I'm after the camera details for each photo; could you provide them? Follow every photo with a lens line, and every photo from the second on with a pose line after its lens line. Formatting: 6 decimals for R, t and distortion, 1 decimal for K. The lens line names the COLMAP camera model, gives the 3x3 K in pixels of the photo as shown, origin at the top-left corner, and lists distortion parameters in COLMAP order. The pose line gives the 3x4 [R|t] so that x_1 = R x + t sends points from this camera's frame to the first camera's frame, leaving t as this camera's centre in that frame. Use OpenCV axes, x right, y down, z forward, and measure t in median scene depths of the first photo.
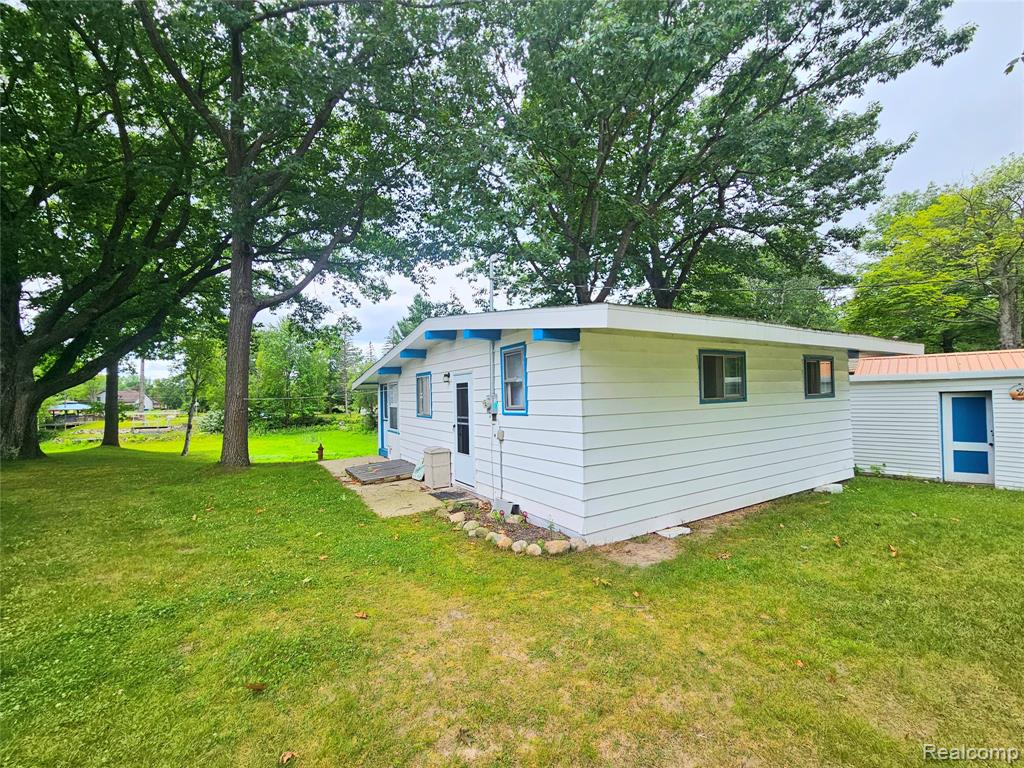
lens RADIAL K [[418.6, 0, 509.4], [0, 418.6, 383.2], [0, 0, 1]] dist [-0.002851, -0.000010]
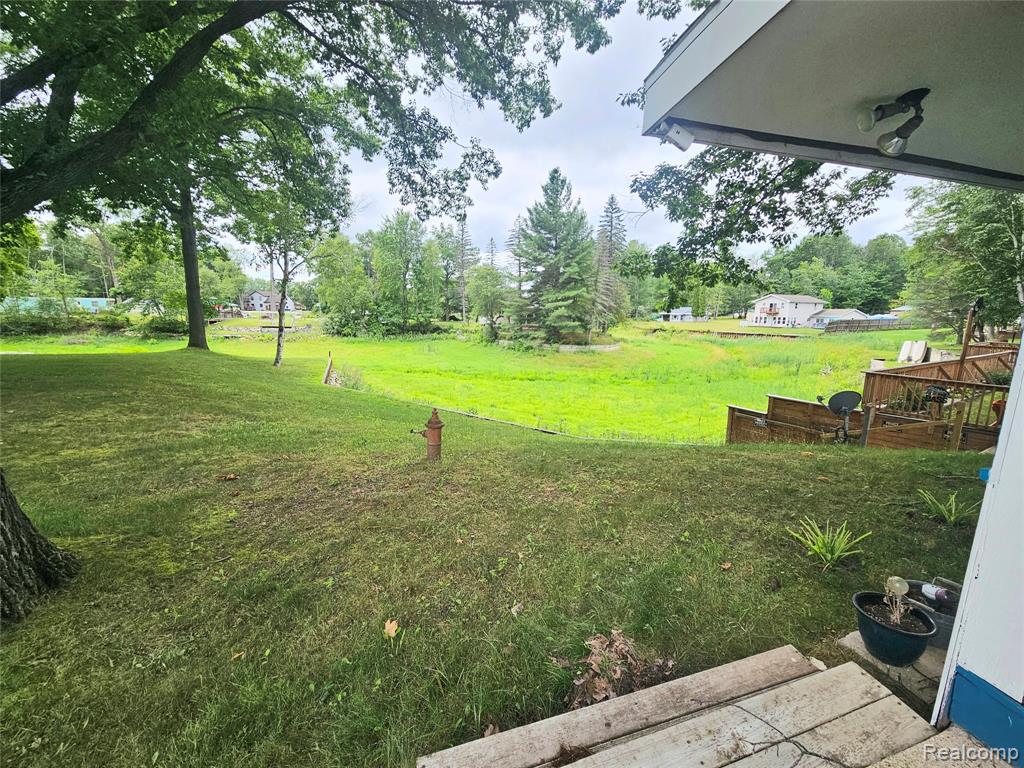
lens RADIAL K [[418.6, 0, 512.7], [0, 418.6, 381.0], [0, 0, 1]] dist [-0.002851, -0.000010]
pose [[0.968434, 0.079160, -0.236368, -0.185459], [-0.030873, 0.979025, 0.201387, 0.034964], [0.247352, -0.187733, 0.950565, 0.415349]]
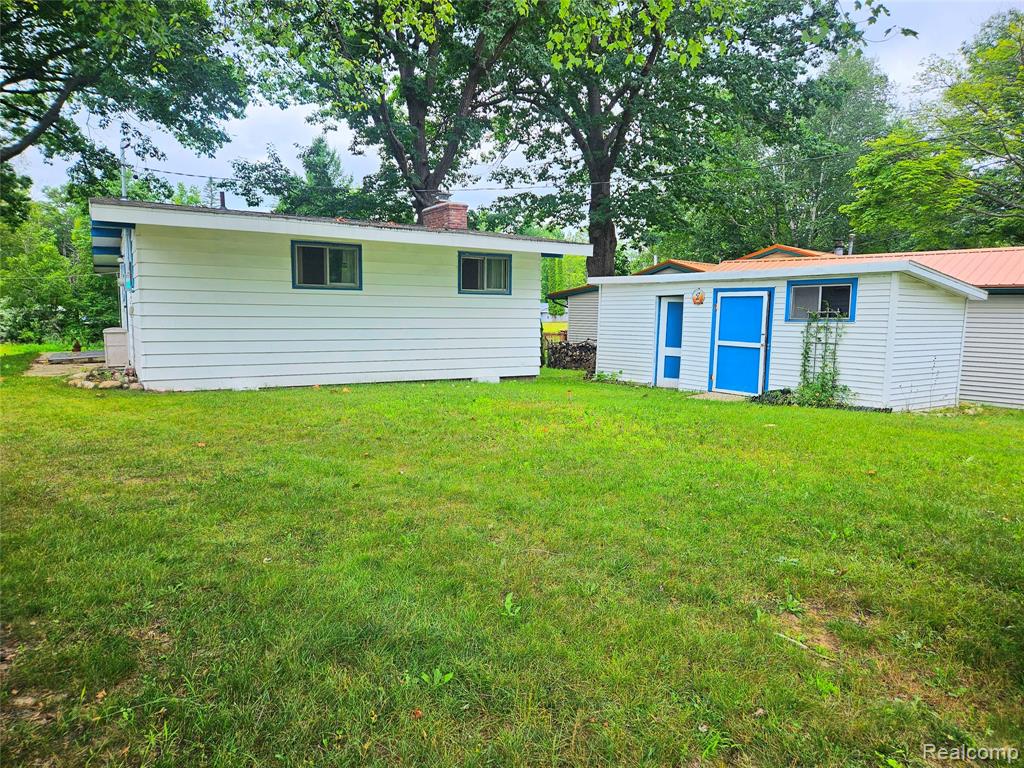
lens RADIAL K [[685.1, 0, 515.4], [0, 685.1, 375.4], [0, 0, 1]] dist [0.031075, -0.009202]
pose [[0.999256, 0.038333, -0.004245, 0.255892], [-0.037486, 0.991223, 0.126775, 0.005366], [0.009068, -0.126521, 0.991922, -0.214845]]
